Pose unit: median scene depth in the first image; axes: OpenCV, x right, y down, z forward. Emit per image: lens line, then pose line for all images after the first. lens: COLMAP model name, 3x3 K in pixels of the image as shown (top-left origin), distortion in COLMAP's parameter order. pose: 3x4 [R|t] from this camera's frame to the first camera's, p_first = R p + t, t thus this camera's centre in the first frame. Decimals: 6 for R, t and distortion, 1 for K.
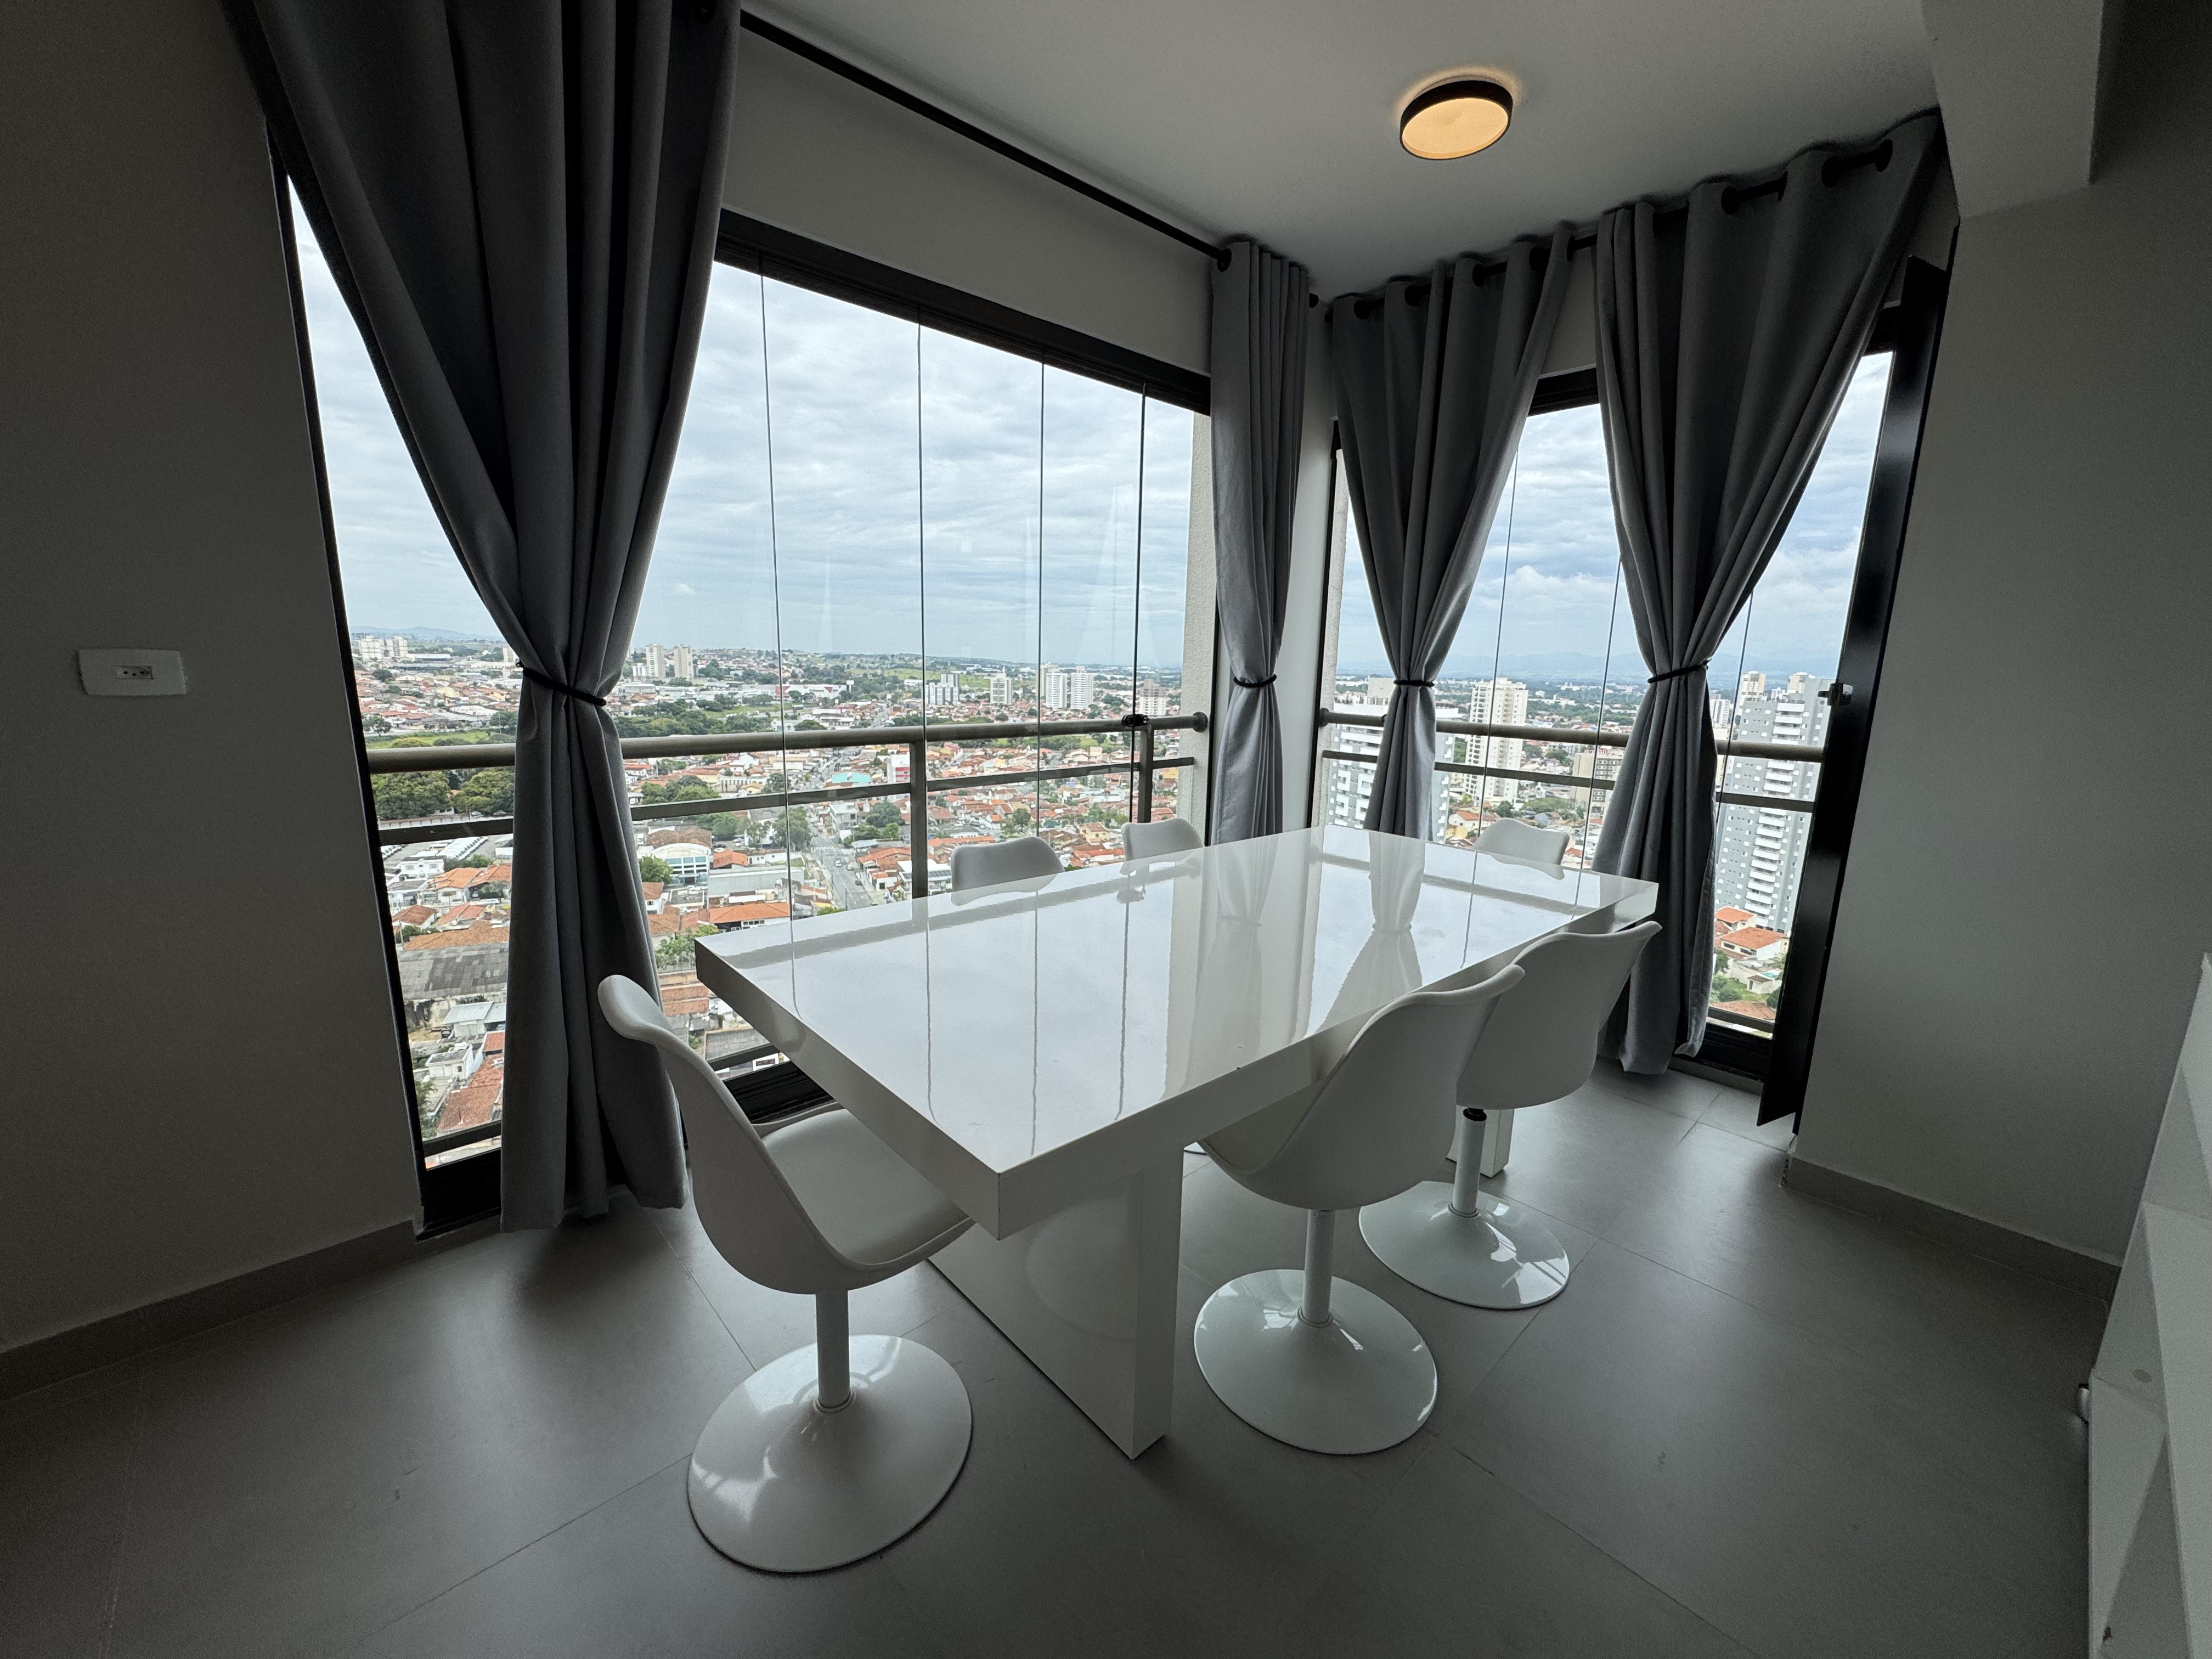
lens RADIAL K [[885.0, 0, 1111.3], [0, 885.0, 831.3], [0, 0, 1]] dist [-0.001712, 0.000137]
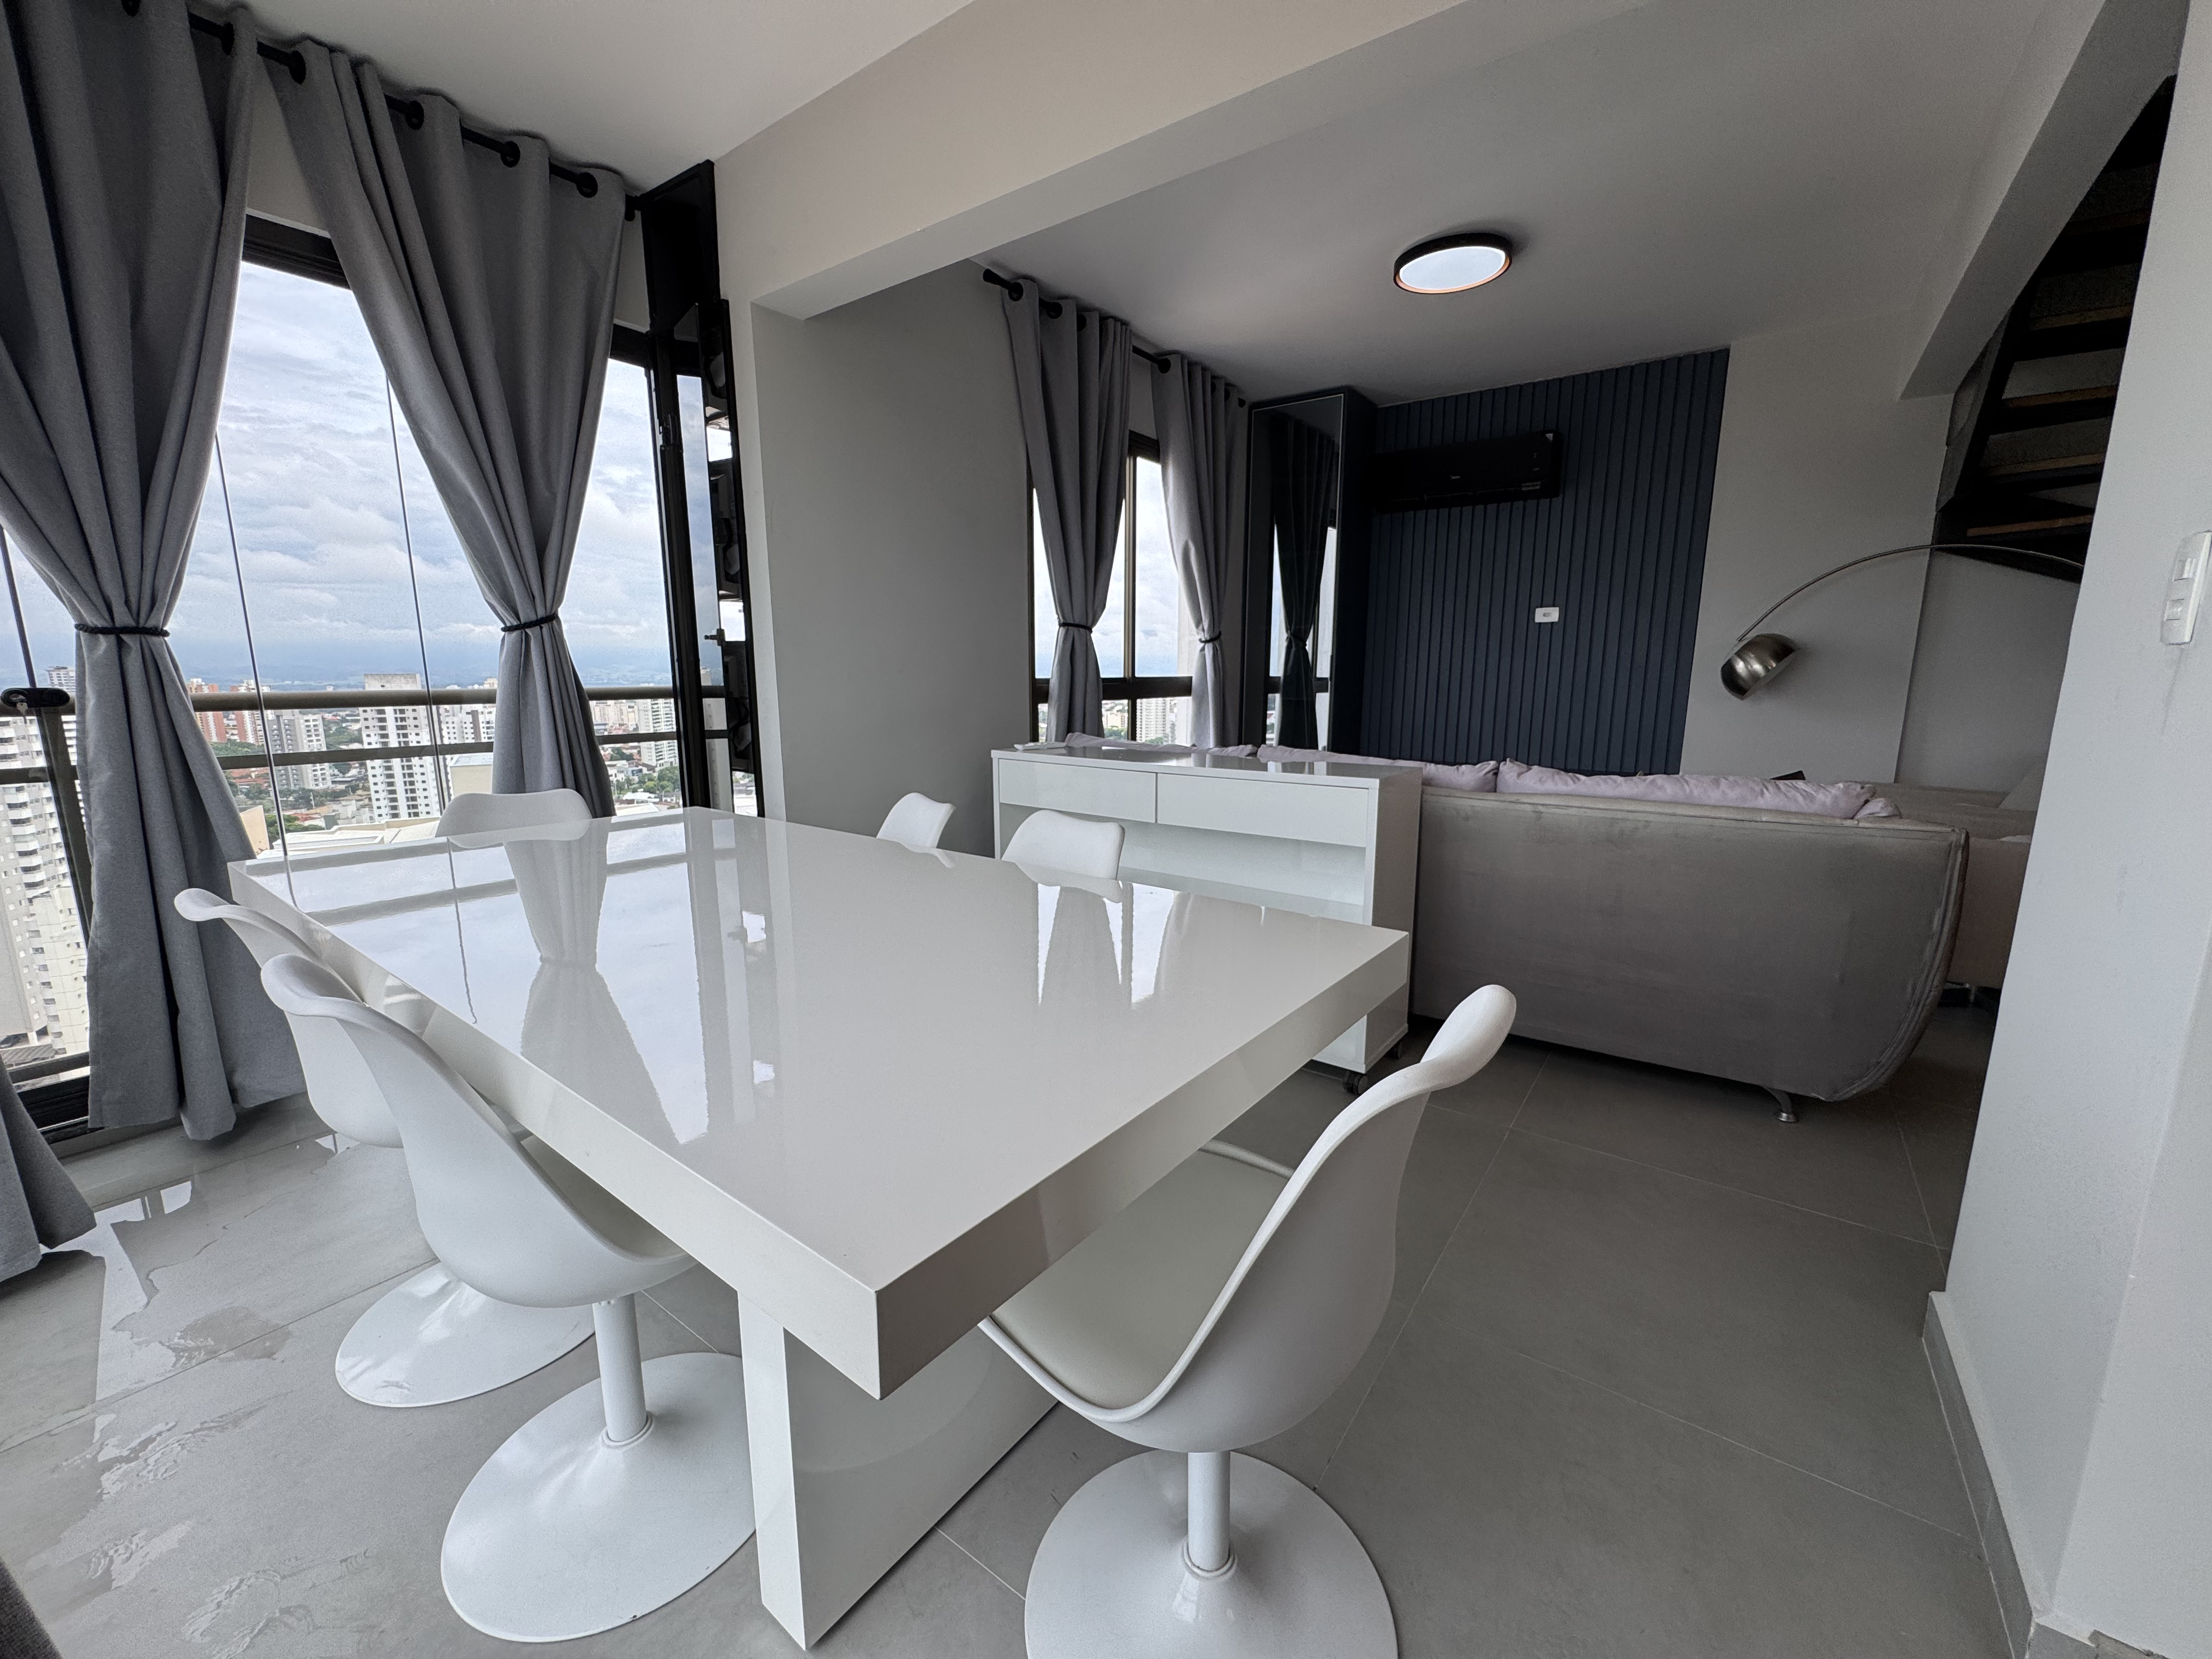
lens RADIAL K [[885.0, 0, 1108.8], [0, 885.0, 821.9], [0, 0, 1]] dist [-0.001712, 0.000137]
pose [[-0.183042, -0.195570, 0.963456, -0.062861], [0.175015, 0.957877, 0.227688, -0.010258], [-0.967401, 0.210296, -0.141104, 0.073836]]
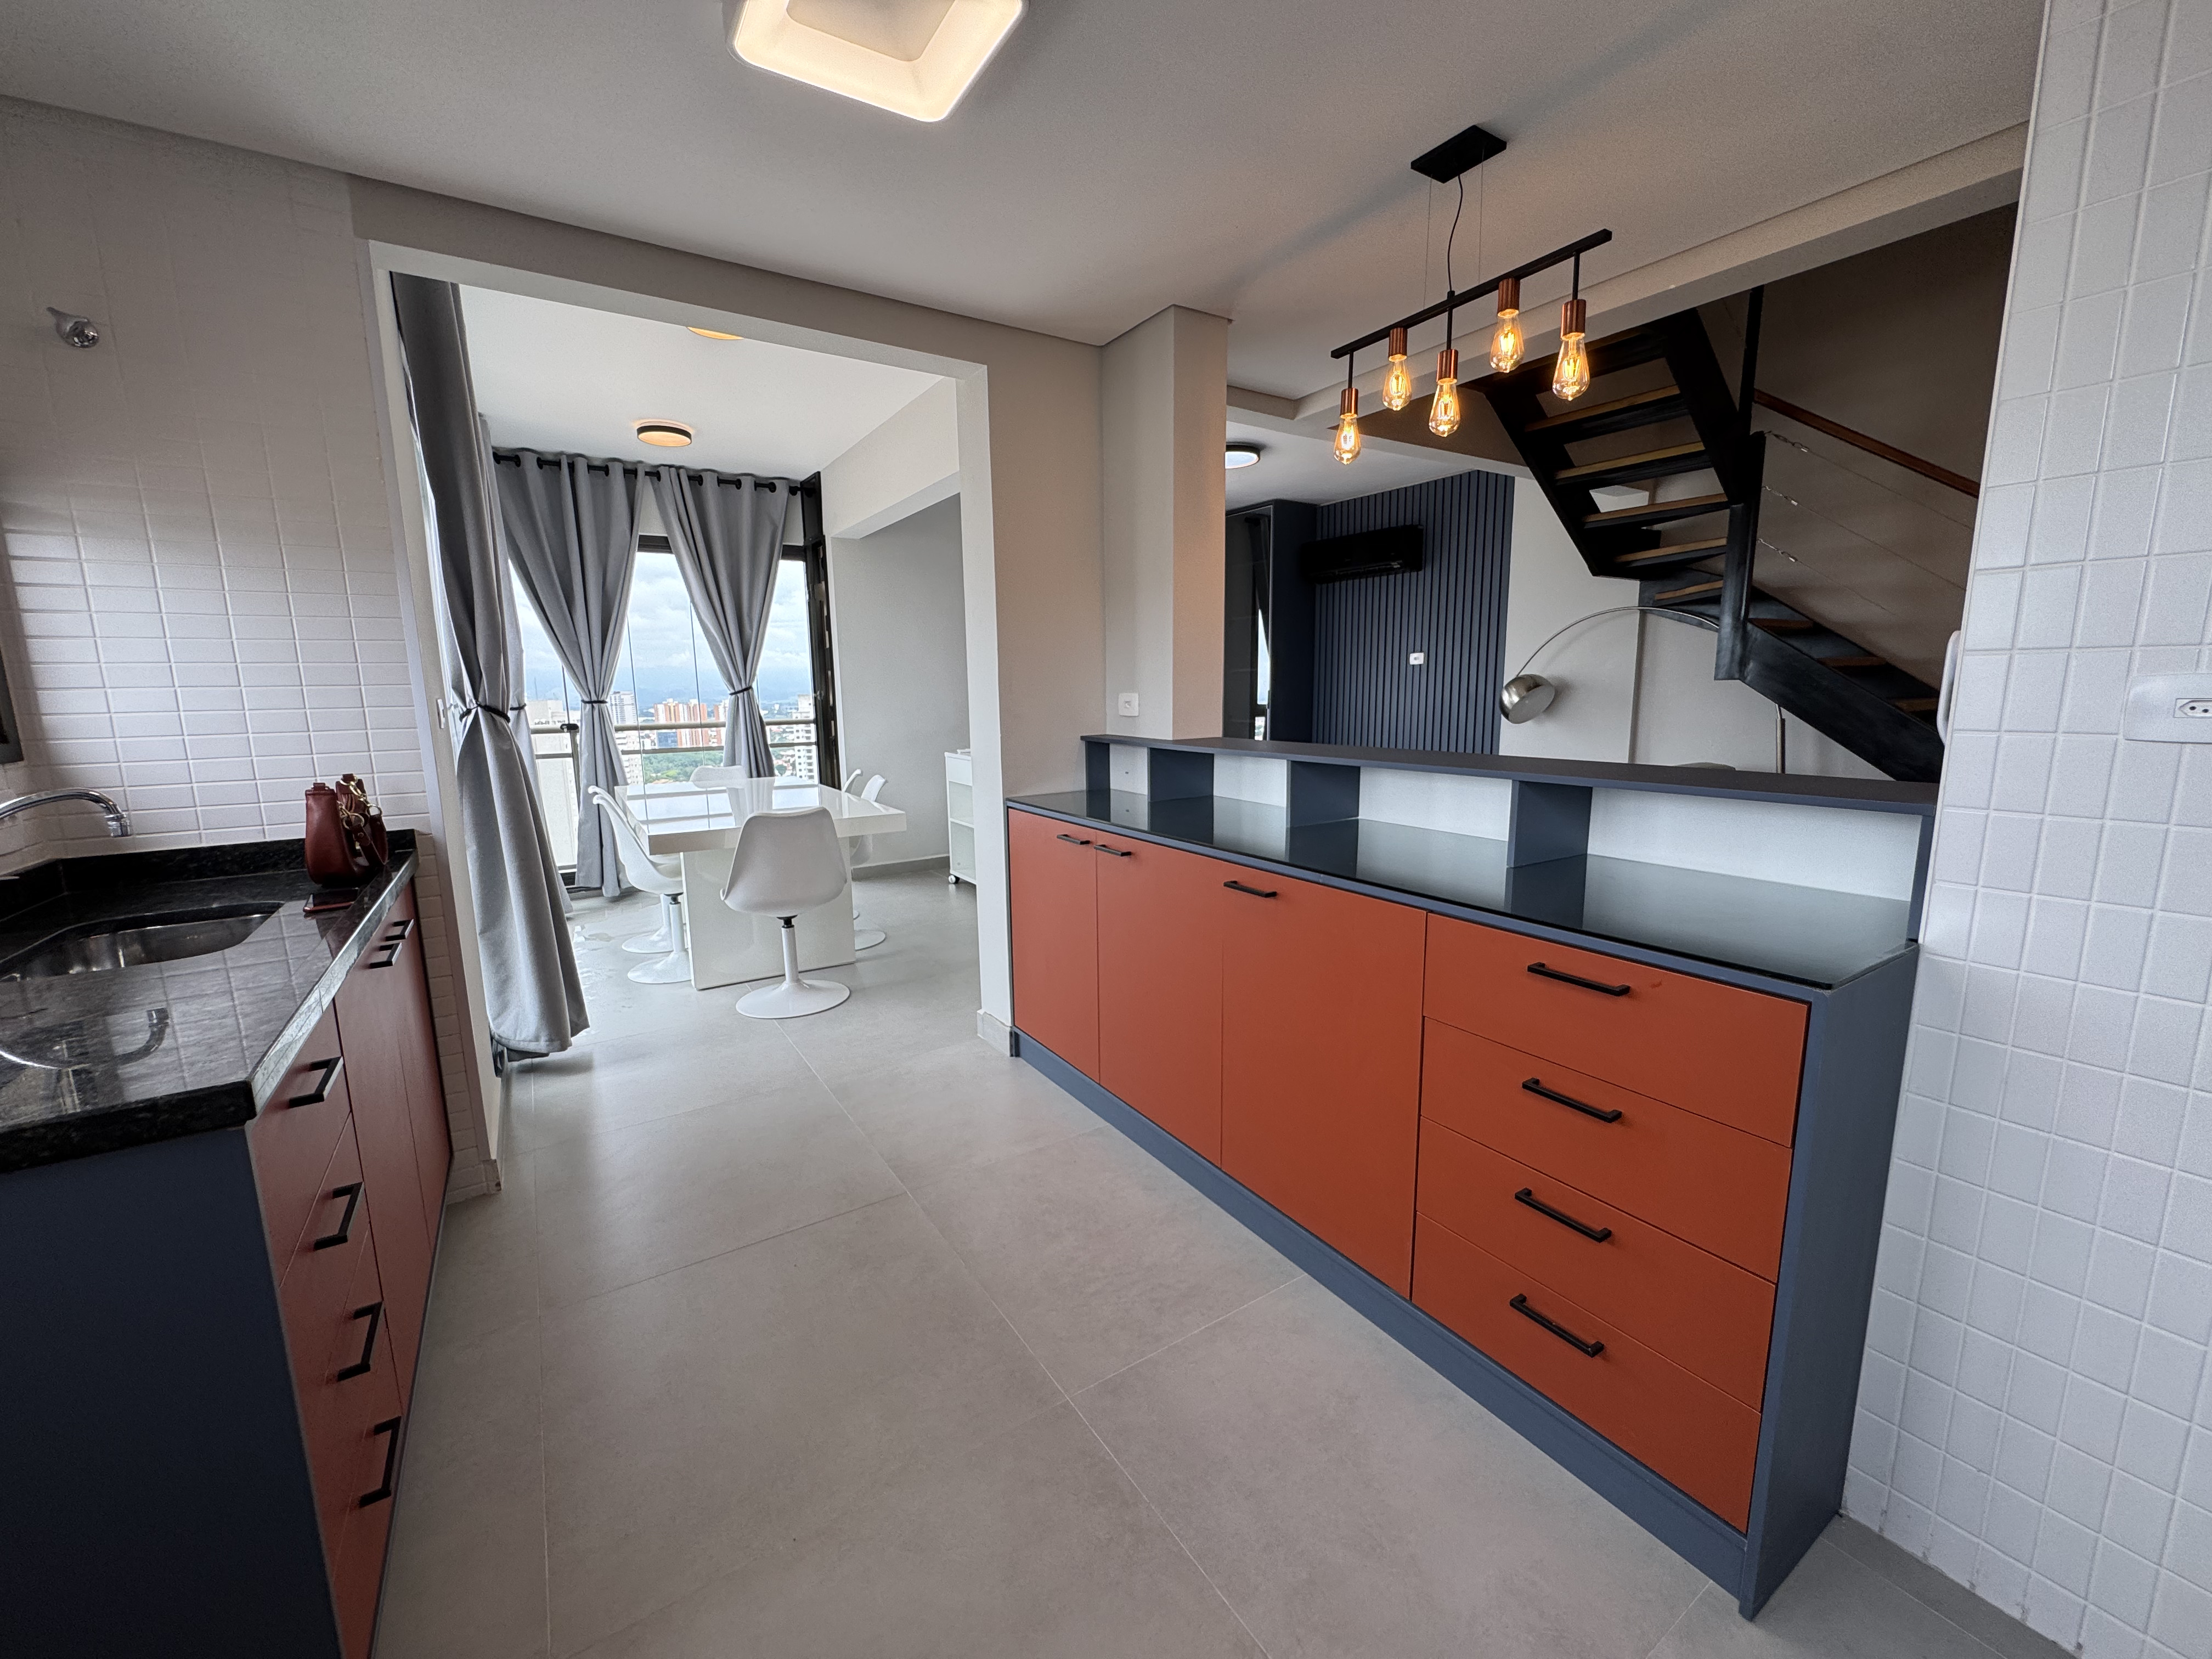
lens RADIAL K [[885.0, 0, 1108.1], [0, 885.0, 826.6], [0, 0, 1]] dist [-0.001712, 0.000137]
pose [[0.172808, -0.184127, 0.967592, -0.176418], [0.200994, 0.968292, 0.148363, 0.000064], [-0.964230, 0.168842, 0.204337, -0.031087]]
